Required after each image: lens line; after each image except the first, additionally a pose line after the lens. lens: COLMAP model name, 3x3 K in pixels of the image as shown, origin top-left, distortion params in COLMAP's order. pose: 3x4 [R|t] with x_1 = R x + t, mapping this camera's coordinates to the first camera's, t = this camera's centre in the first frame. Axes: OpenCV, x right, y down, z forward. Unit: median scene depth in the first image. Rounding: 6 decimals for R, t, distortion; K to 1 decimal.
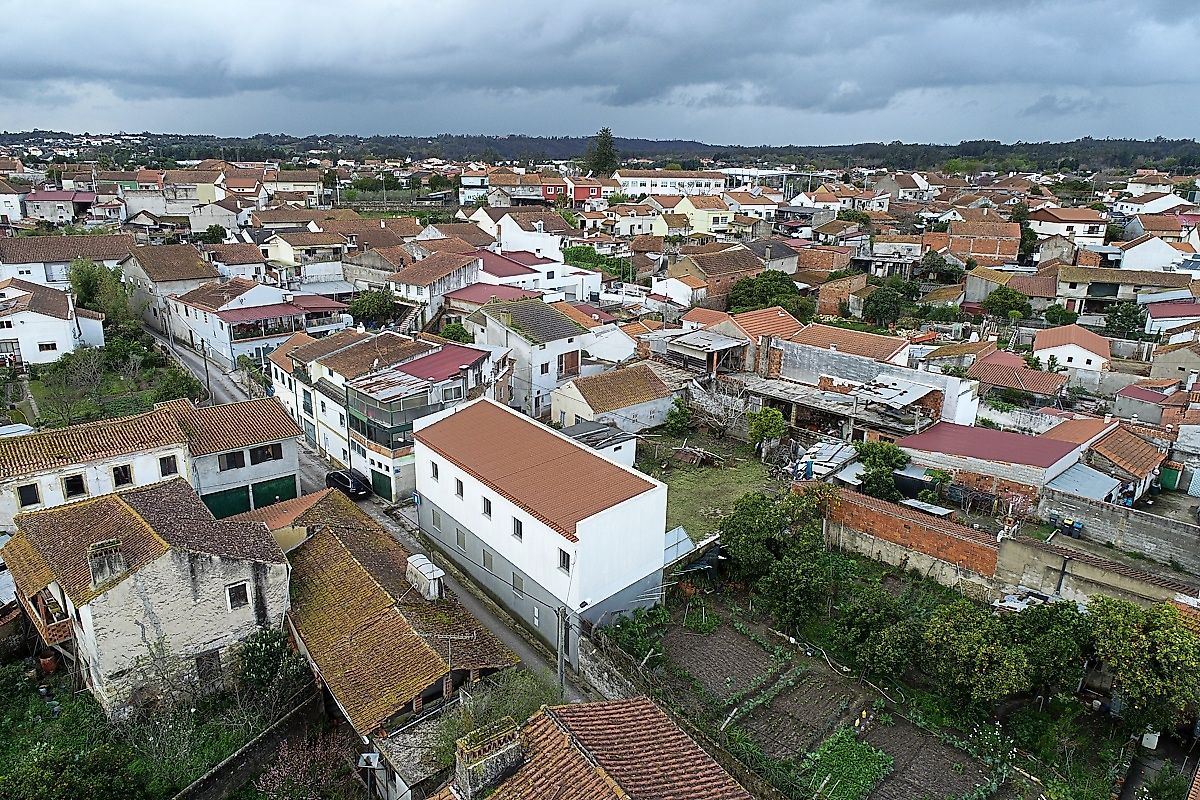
lens RADIAL K [[803.5, 0, 598.5], [0, 803.5, 407.2], [0, 0, 1]] dist [0.002520, 0.000622]
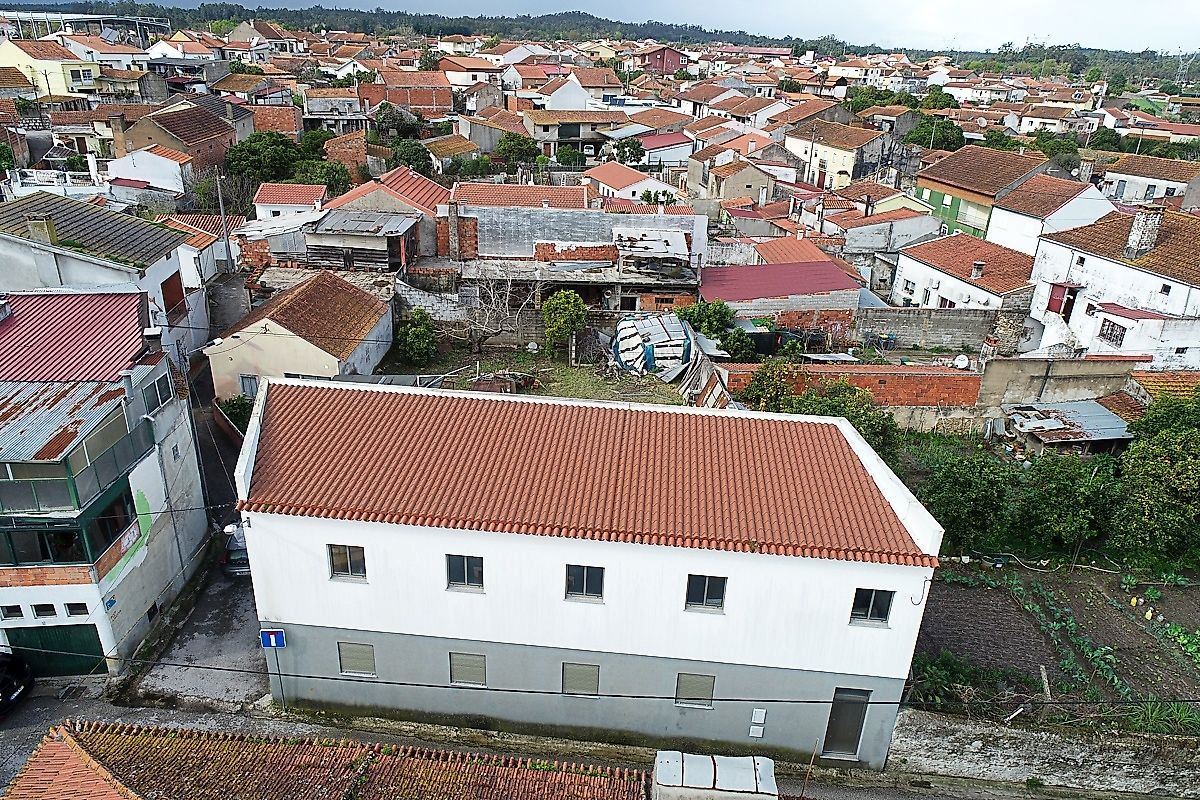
lens RADIAL K [[803.5, 0, 598.7], [0, 803.5, 404.7], [0, 0, 1]] dist [0.002520, 0.000622]
pose [[0.667692, -0.297529, 0.682396, -0.267243], [0.199545, 0.954645, 0.220987, -0.050222], [-0.717196, -0.011382, 0.696779, 0.411901]]
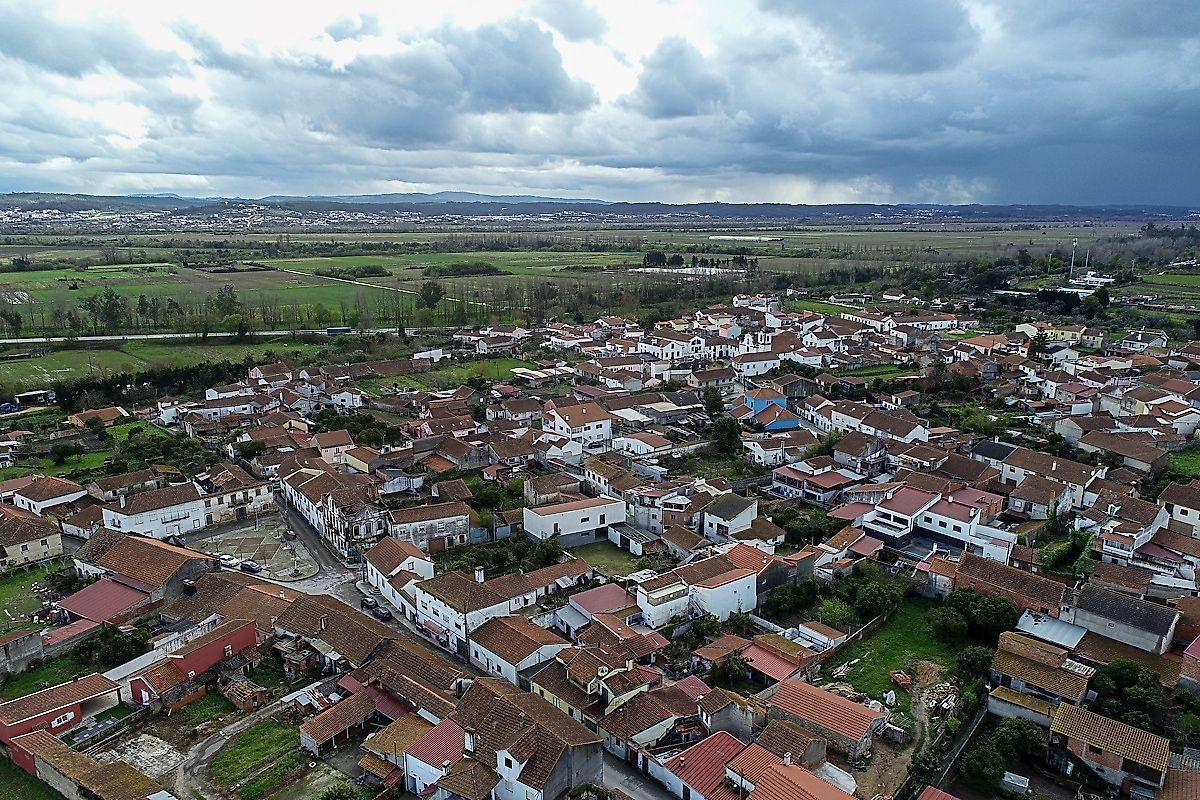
lens RADIAL K [[803.5, 0, 598.8], [0, 803.5, 399.5], [0, 0, 1]] dist [0.002520, 0.000622]
pose [[-0.172848, 0.206290, -0.963103, 2.115511], [-0.300153, 0.920279, 0.250986, -0.857275], [0.938100, 0.332461, -0.097150, 0.844659]]
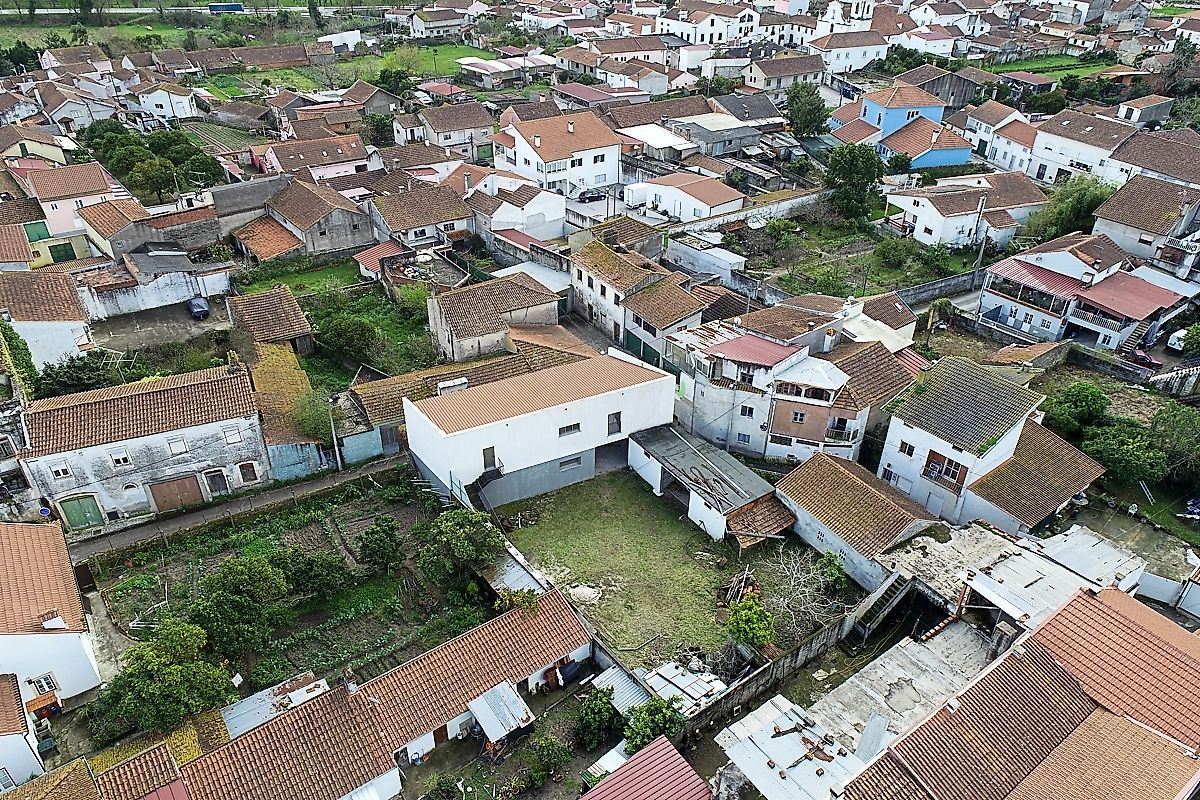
lens RADIAL K [[803.5, 0, 599.8], [0, 803.5, 402.6], [0, 0, 1]] dist [0.002520, 0.000622]
pose [[-0.163149, 0.513601, -0.842376, 0.676638], [-0.310921, 0.783543, 0.537949, -0.446145], [0.936328, 0.349678, 0.031855, 0.691122]]
